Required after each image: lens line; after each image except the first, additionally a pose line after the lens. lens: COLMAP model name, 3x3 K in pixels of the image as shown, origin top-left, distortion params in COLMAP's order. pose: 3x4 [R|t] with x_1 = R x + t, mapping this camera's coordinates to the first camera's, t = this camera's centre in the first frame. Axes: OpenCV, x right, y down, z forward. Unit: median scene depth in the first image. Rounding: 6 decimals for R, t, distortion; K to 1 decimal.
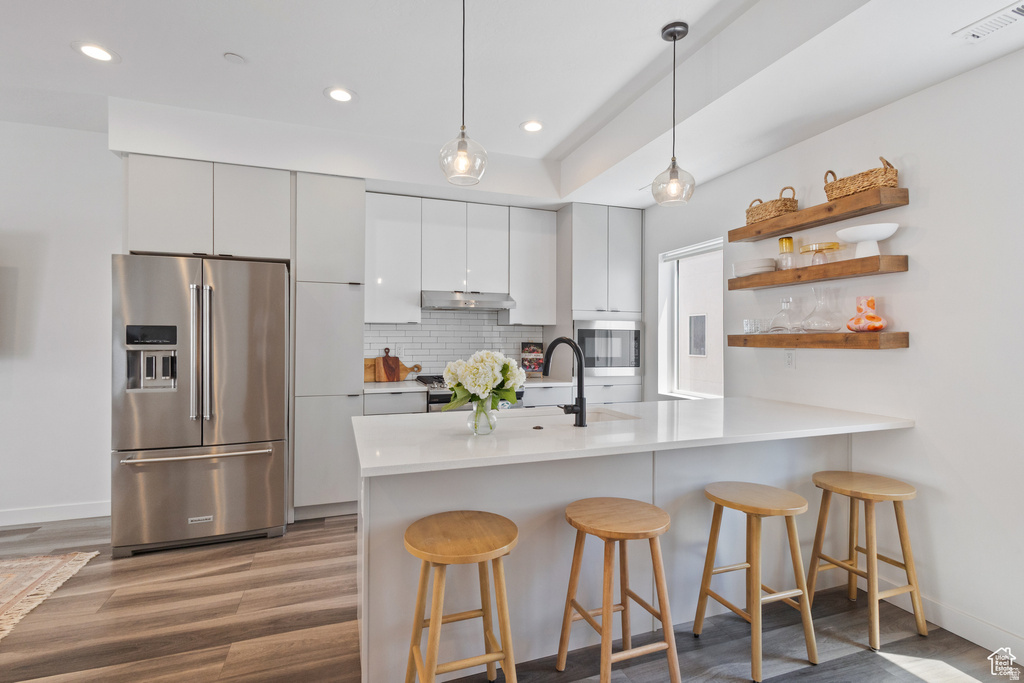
lens RADIAL K [[476.1, 0, 509.2], [0, 476.1, 338.2], [0, 0, 1]] dist [0.012497, -0.003091]
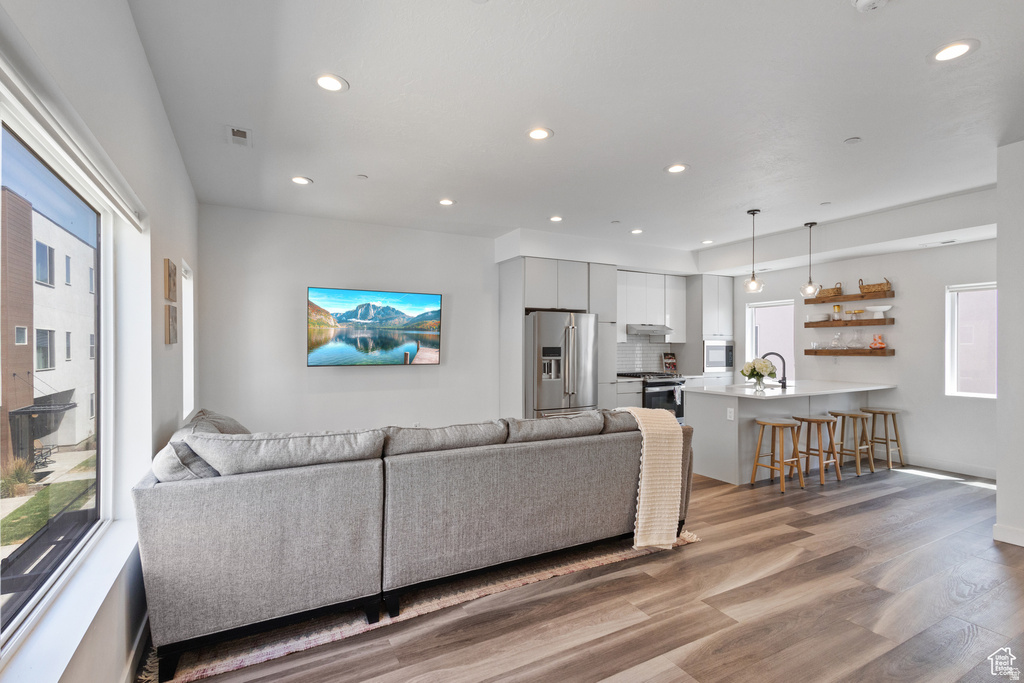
lens RADIAL K [[476.1, 0, 503.3], [0, 476.1, 350.6], [0, 0, 1]] dist [0.012497, -0.003091]
pose [[0.987963, -0.006857, 0.154539, -1.196737], [0.005012, 0.999911, 0.012324, -0.035427], [-0.154610, -0.011401, 0.987910, -0.877497]]
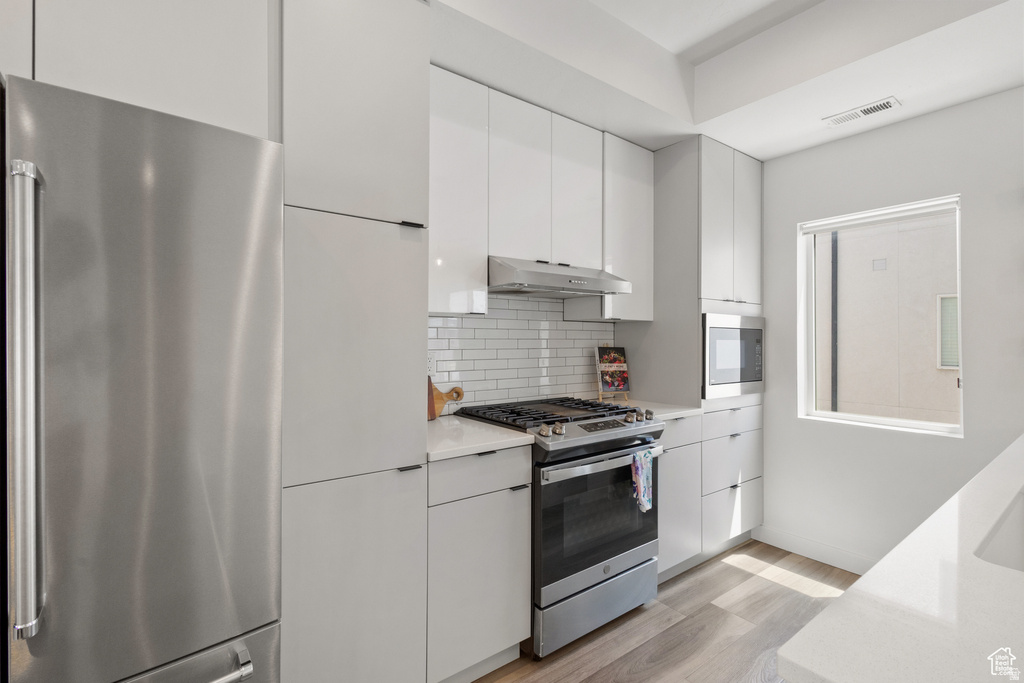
lens RADIAL K [[476.1, 0, 509.6], [0, 476.1, 337.4], [0, 0, 1]] dist [0.012497, -0.003091]
pose [[0.952528, 0.000173, 0.304450, -0.434777], [-0.000598, 0.999999, 0.001304, -0.007537], [-0.304450, -0.001424, 0.952527, 0.618291]]
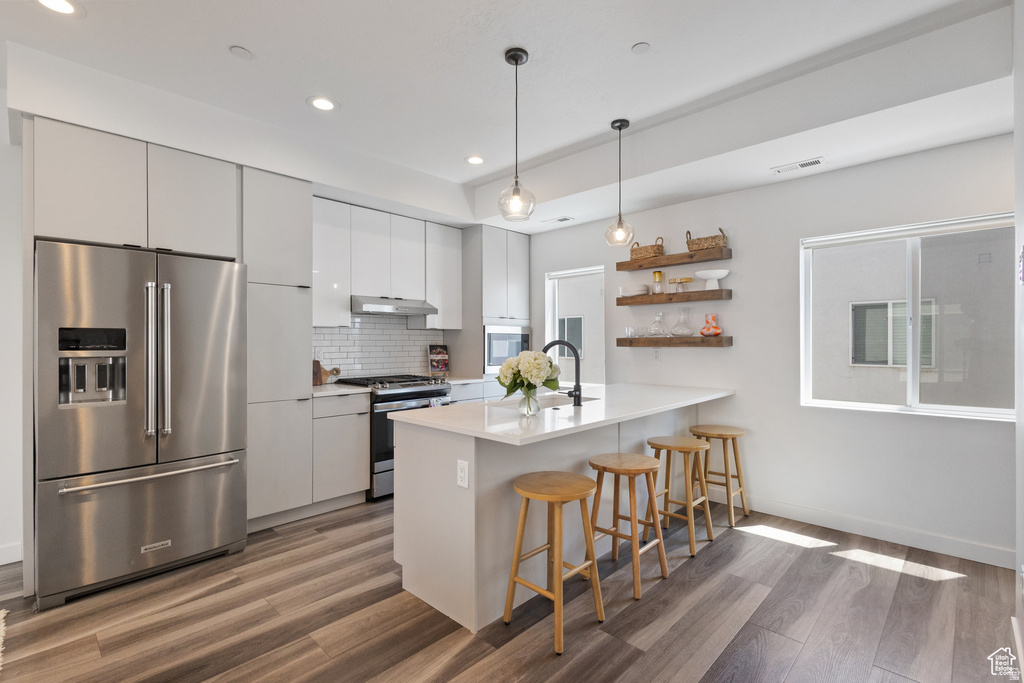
lens RADIAL K [[476.1, 0, 508.8], [0, 476.1, 341.4], [0, 0, 1]] dist [0.012497, -0.003091]
pose [[0.893407, -0.004486, 0.449226, -0.453291], [0.003610, 0.999990, 0.002806, -0.002490], [-0.449234, -0.000885, 0.893414, -0.089784]]
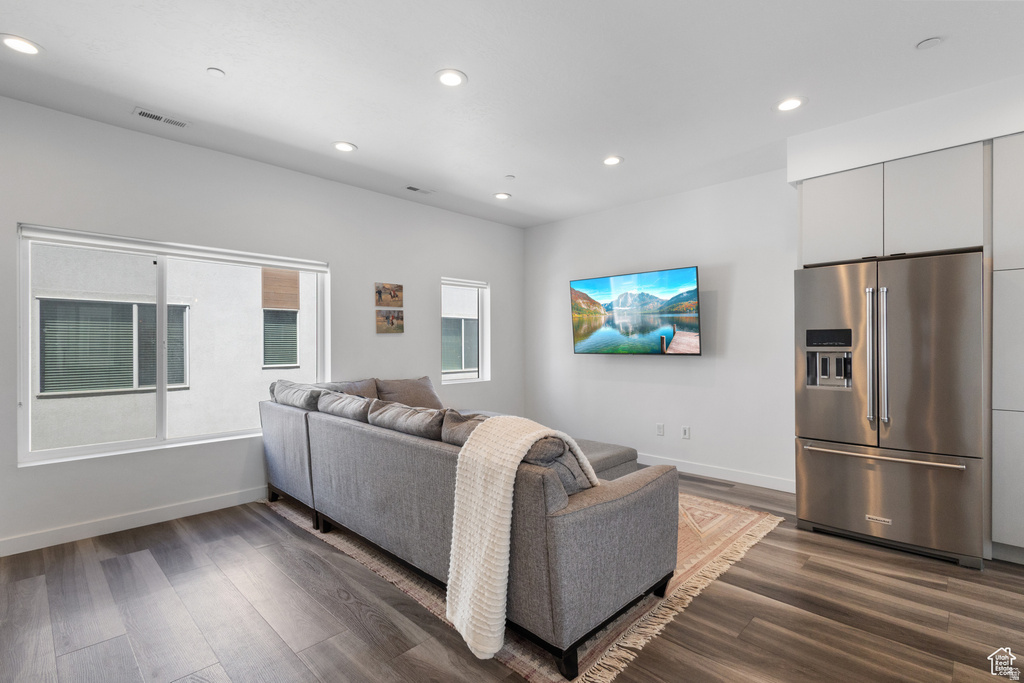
lens RADIAL K [[476.1, 0, 514.5], [0, 476.1, 344.3], [0, 0, 1]] dist [0.012497, -0.003091]
pose [[0.449290, -0.002842, -0.893381, -0.081558], [0.009320, 0.999955, 0.001507, -0.000516], [0.893337, -0.009004, 0.449297, -0.138747]]
